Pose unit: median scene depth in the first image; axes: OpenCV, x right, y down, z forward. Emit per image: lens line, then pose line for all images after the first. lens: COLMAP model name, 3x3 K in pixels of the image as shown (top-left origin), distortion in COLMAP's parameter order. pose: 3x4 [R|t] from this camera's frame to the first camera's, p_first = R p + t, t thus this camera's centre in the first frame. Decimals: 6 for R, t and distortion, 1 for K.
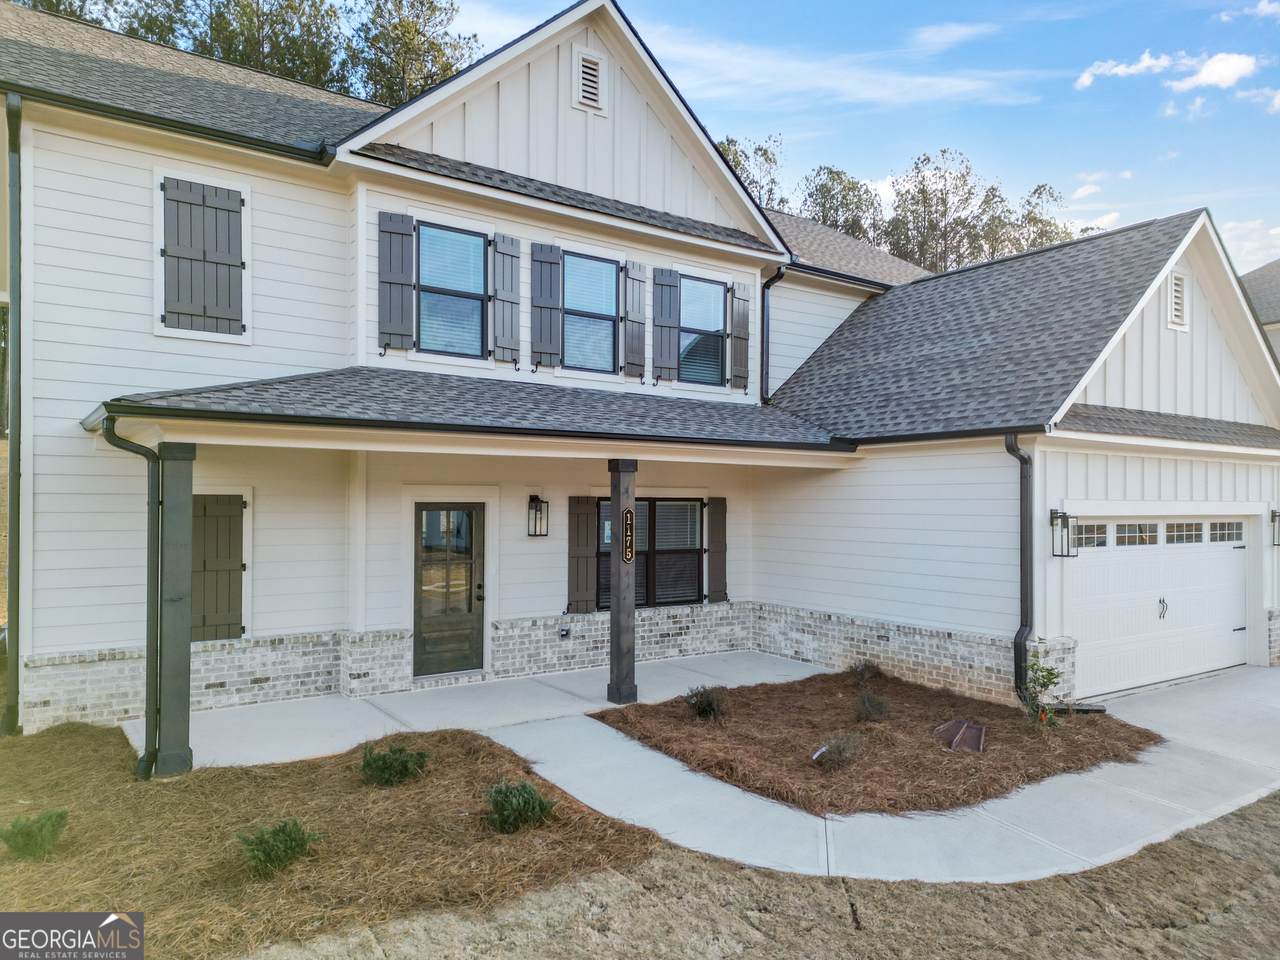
lens RADIAL K [[883.9, 0, 638.1], [0, 883.9, 504.4], [0, 0, 1]] dist [0.047094, -0.001995]
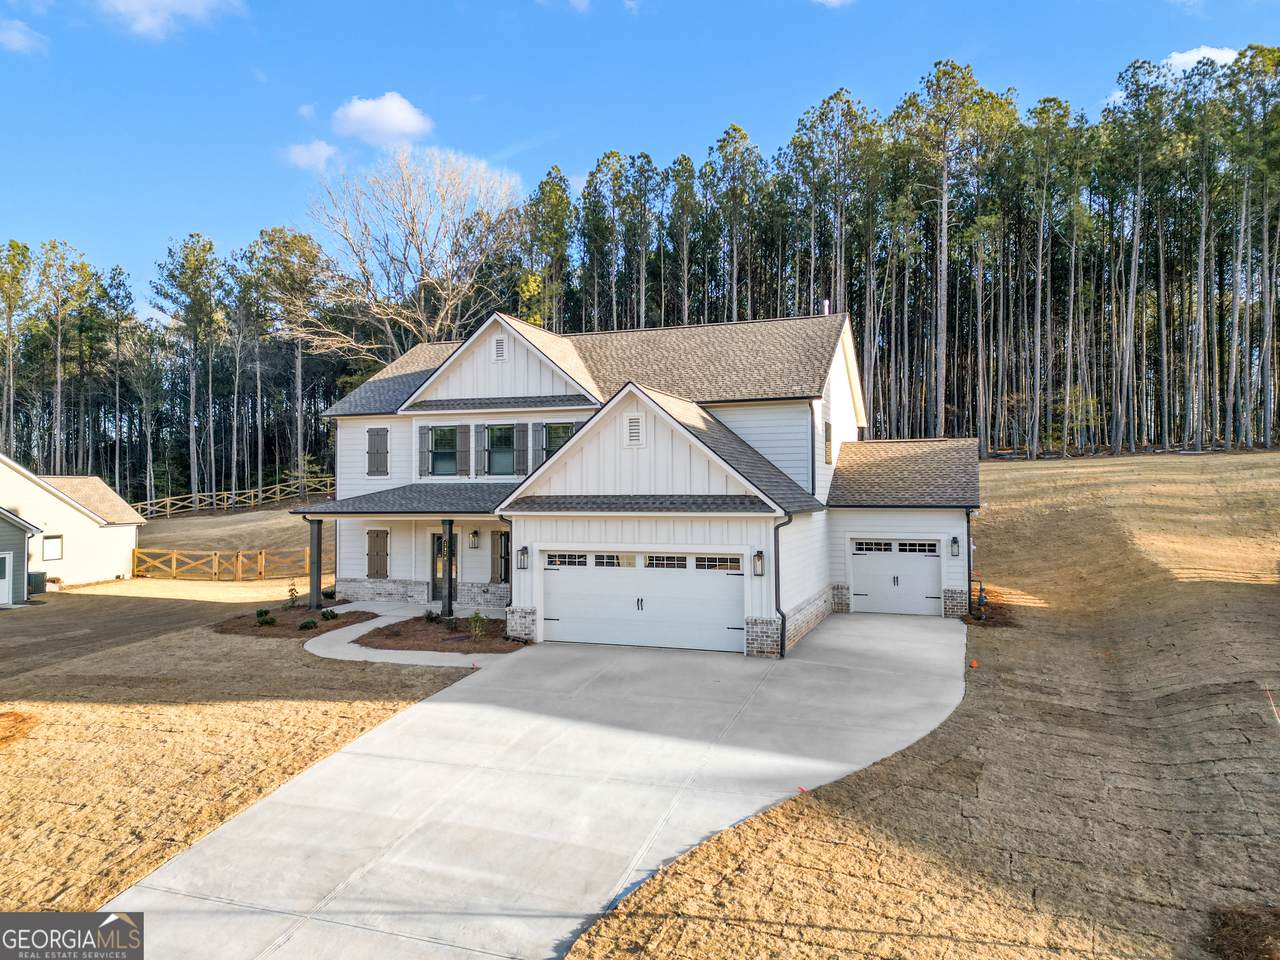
lens RADIAL K [[899.3, 0, 655.2], [0, 899.3, 477.1], [0, 0, 1]] dist [0.065383, -0.045876]
pose [[0.571364, -0.019566, -0.820464, 2.213992], [0.008821, 0.999804, -0.017700, -0.110122], [0.820650, 0.002876, 0.571424, 0.017177]]
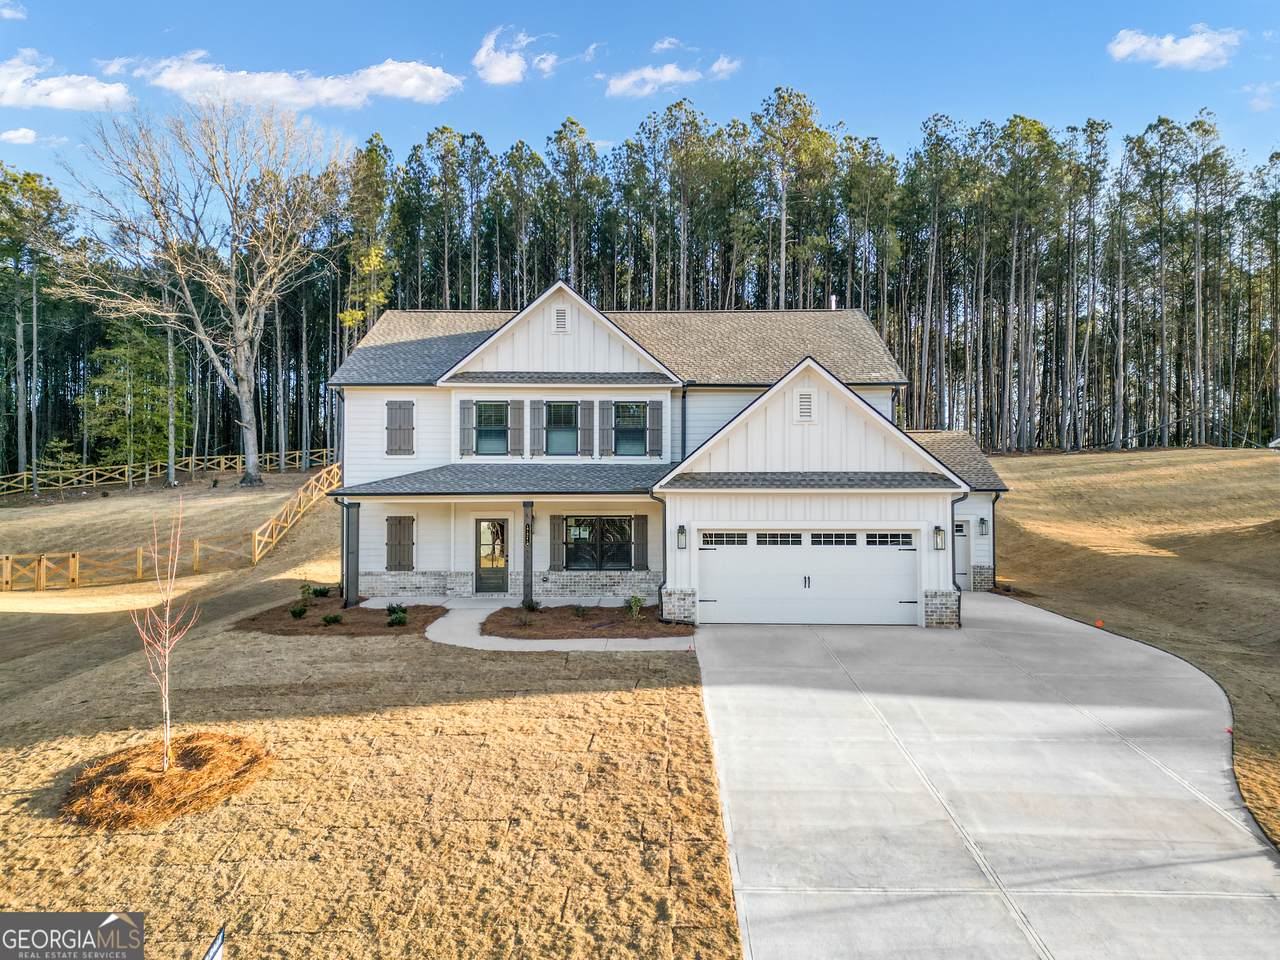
lens RADIAL K [[899.3, 0, 655.2], [0, 899.3, 477.1], [0, 0, 1]] dist [0.065383, -0.045876]
pose [[0.811459, -0.016607, -0.584174, 1.479808], [0.005514, 0.999769, -0.020762, -0.058150], [0.584384, 0.013627, 0.811363, -0.646163]]
